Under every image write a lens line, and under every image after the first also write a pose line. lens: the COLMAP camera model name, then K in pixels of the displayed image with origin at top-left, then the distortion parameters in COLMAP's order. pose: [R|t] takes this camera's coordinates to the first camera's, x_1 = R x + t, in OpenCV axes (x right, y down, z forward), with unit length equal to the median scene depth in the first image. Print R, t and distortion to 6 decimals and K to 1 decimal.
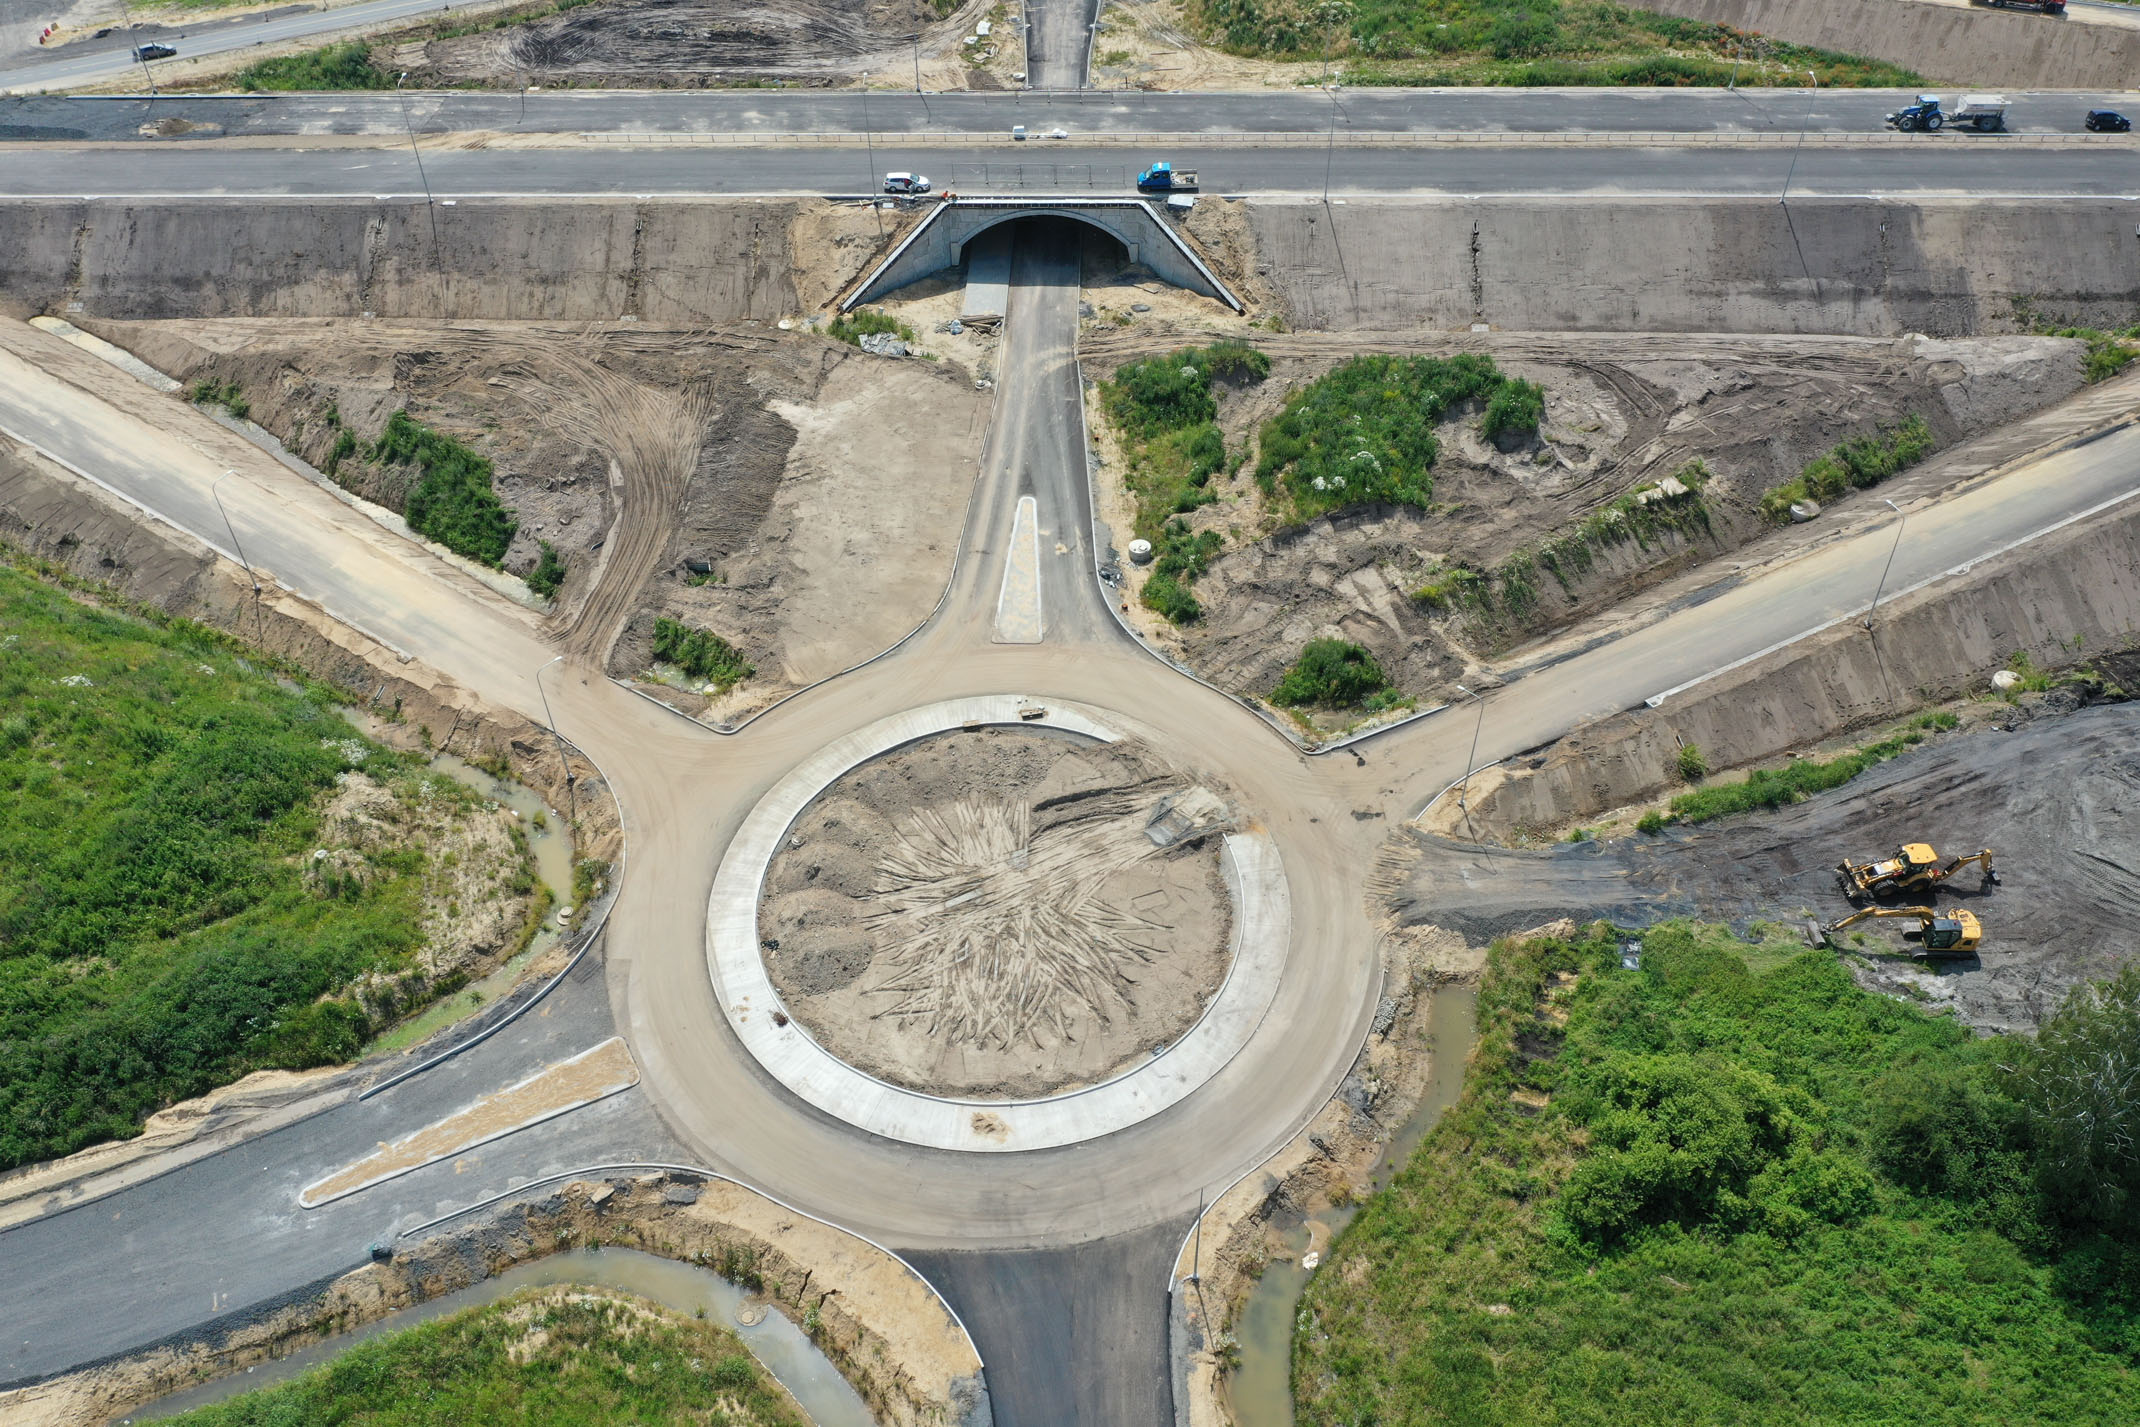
lens RADIAL K [[1696.4, 0, 1070.0], [0, 1696.4, 713.5], [0, 0, 1]] dist [-0.002796, -0.002732]
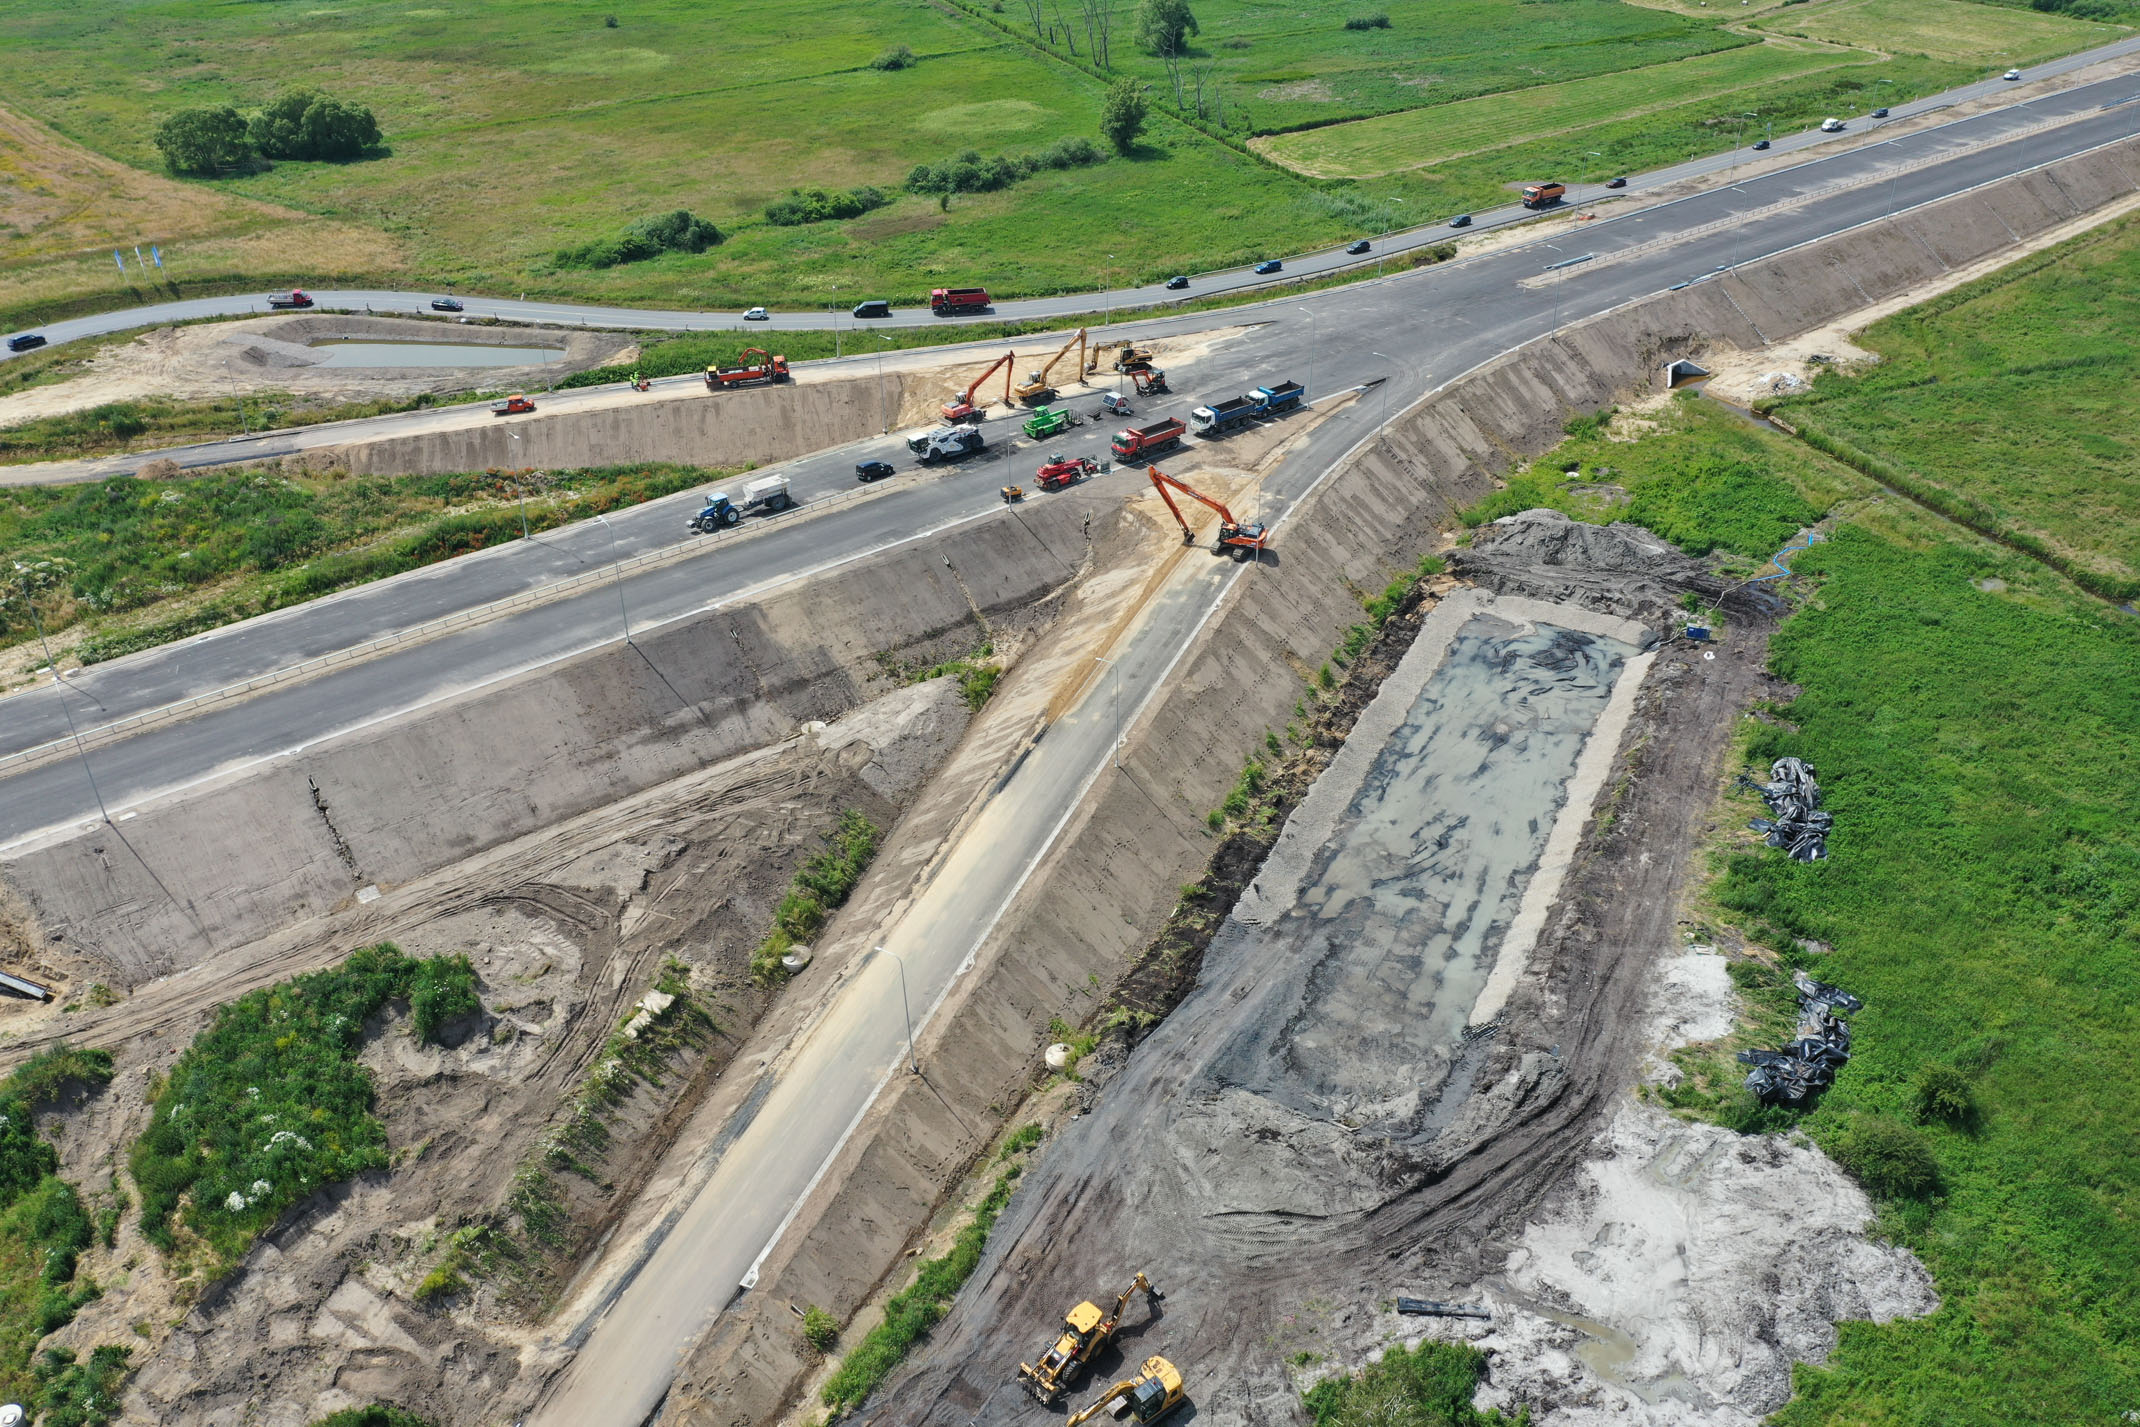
lens RADIAL K [[1696.4, 0, 1070.0], [0, 1696.4, 713.5], [0, 0, 1]] dist [-0.002796, -0.002732]
pose [[0.761371, -0.334838, 0.555155, 0.082014], [0.439436, 0.896119, -0.062179, -0.117413], [-0.476665, 0.291297, 0.829419, 0.131595]]
